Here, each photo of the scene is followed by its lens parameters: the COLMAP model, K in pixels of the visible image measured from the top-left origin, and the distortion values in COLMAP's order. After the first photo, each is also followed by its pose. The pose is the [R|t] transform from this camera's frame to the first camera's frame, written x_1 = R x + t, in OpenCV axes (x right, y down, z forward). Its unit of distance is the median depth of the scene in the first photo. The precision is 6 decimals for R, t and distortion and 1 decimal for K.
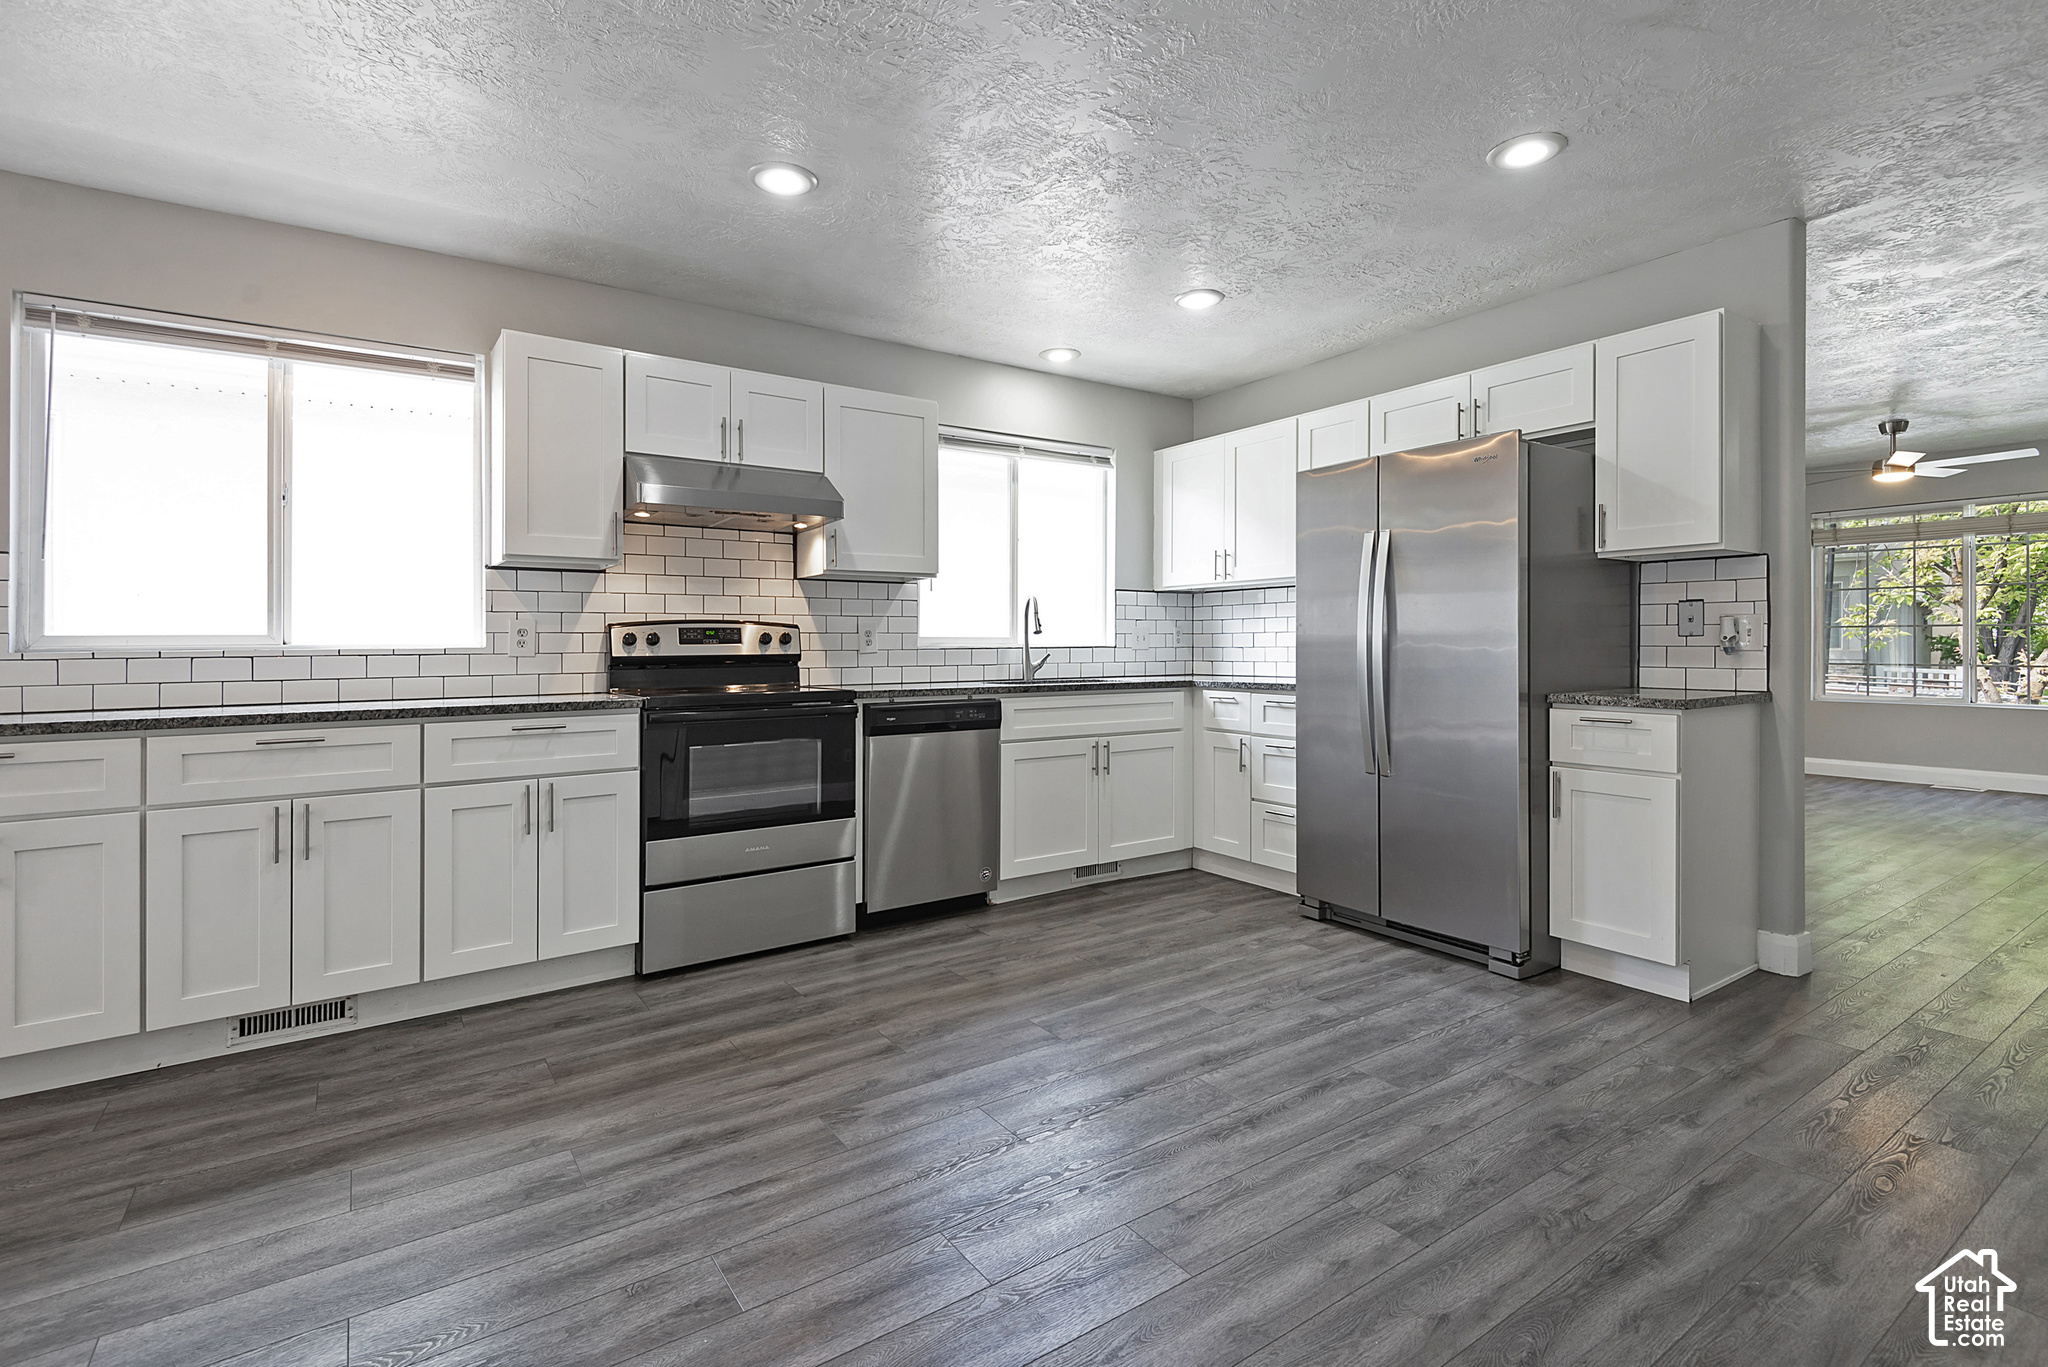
lens RADIAL K [[959.4, 0, 1110.0], [0, 959.4, 641.7], [0, 0, 1]] dist [0.011885, -0.006399]
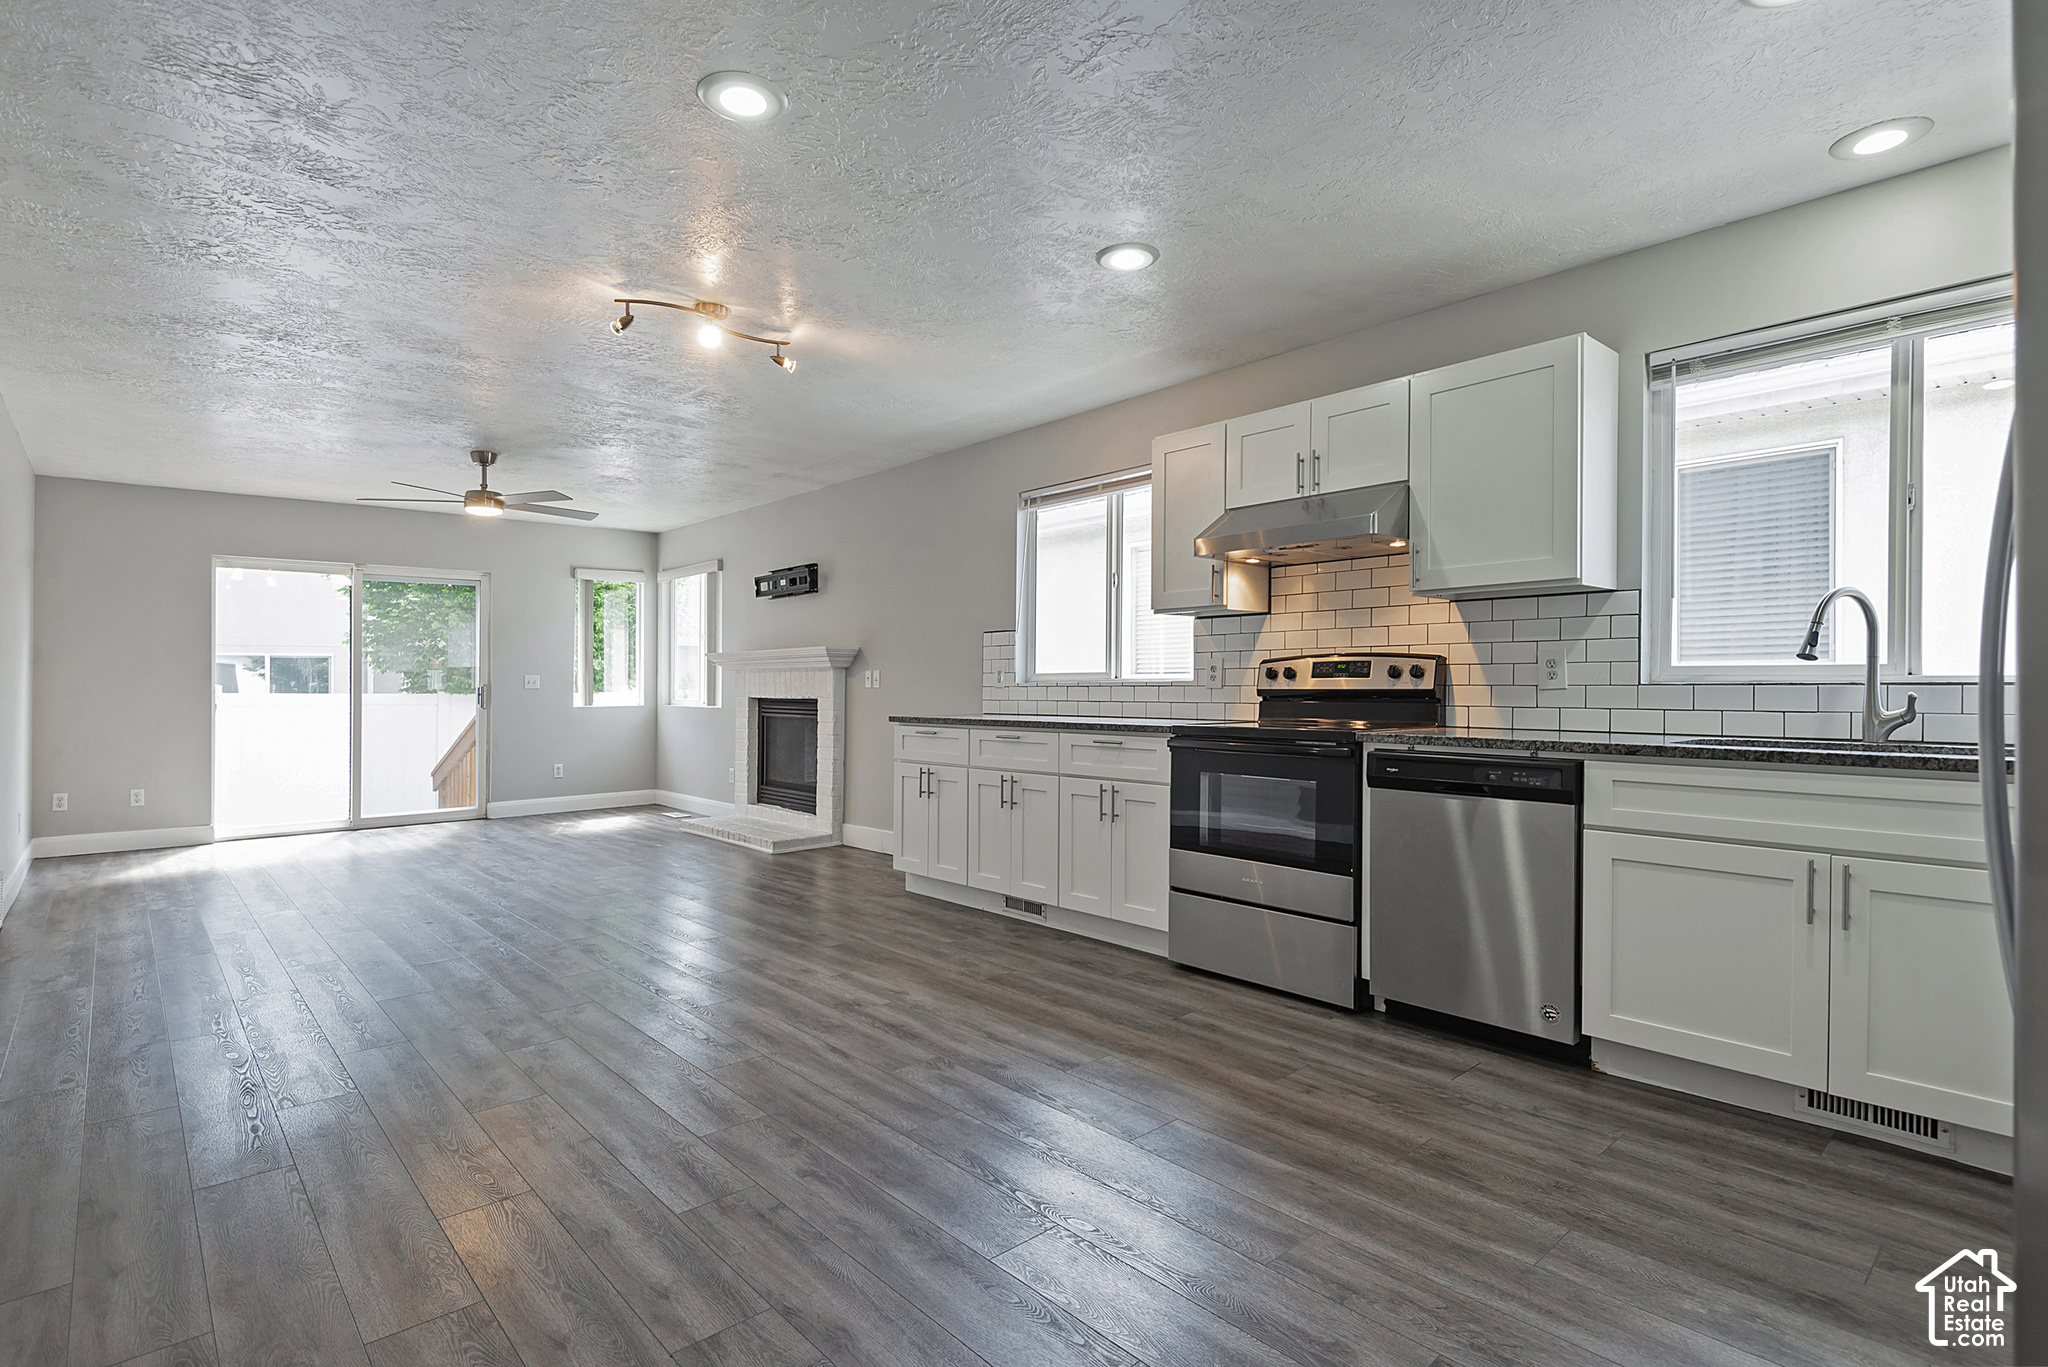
lens RADIAL K [[980.4, 0, 950.5], [0, 980.4, 671.9], [0, 0, 1]] dist [-0.015299, -0.004088]
pose [[0.044575, -0.005635, -0.998990, 0.628591], [0.006464, 0.999965, -0.005352, -0.001057], [0.998985, -0.006218, 0.044610, 0.619701]]
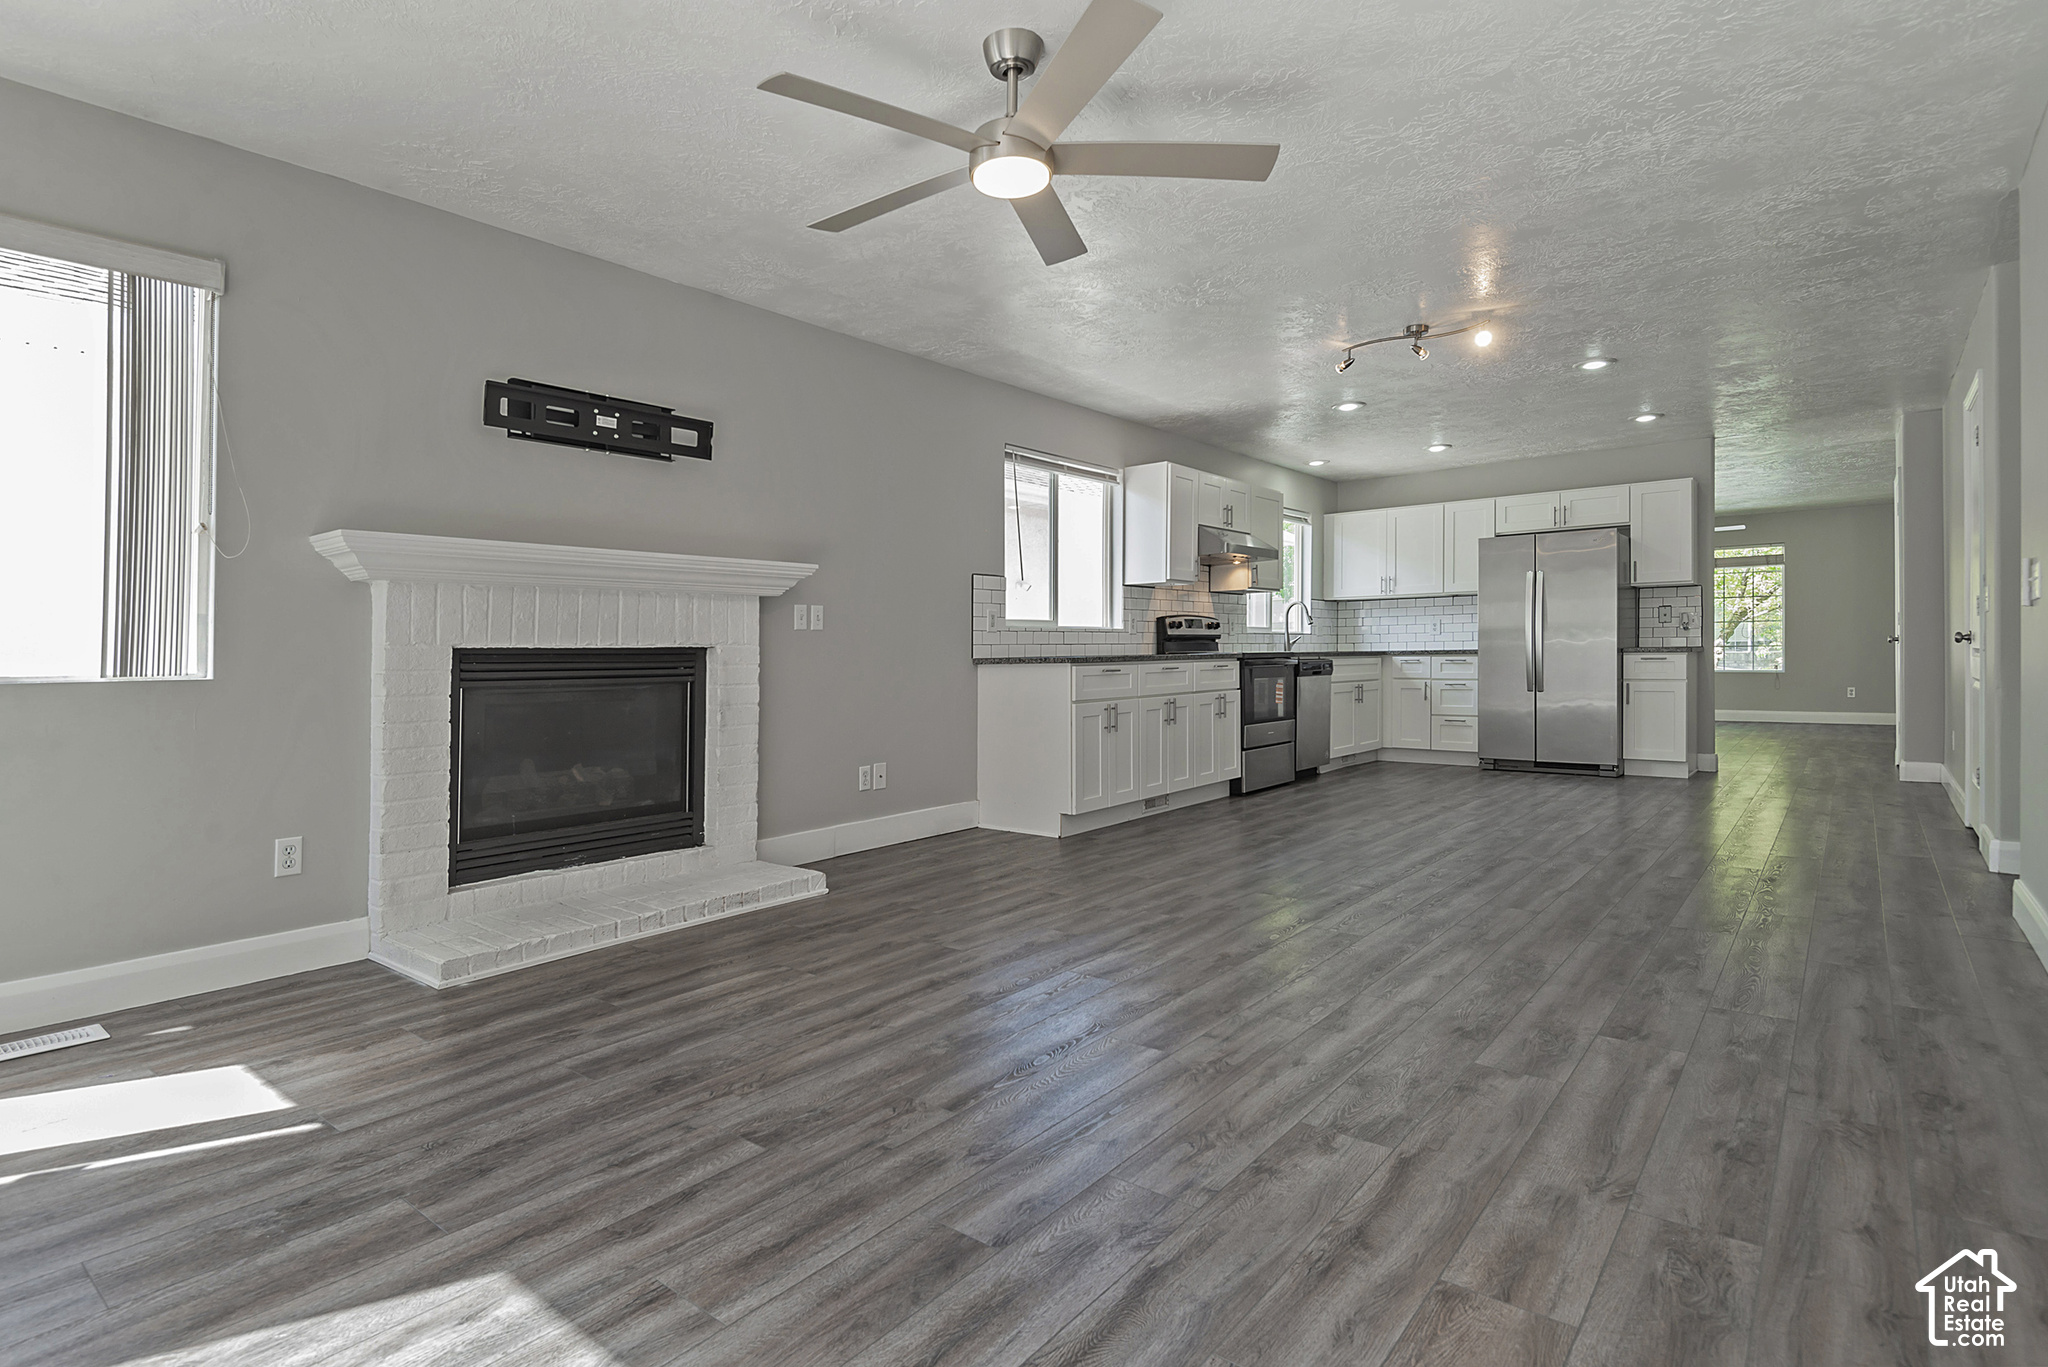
lens RADIAL K [[1019.1, 0, 1082.3], [0, 1019.1, 643.3], [0, 0, 1]] dist [0.018669, -0.002697]
pose [[0.964570, -0.004016, 0.263798, -1.242868], [0.006892, 0.999926, -0.009977, 0.053154], [-0.263739, 0.011442, 0.964526, -0.854415]]
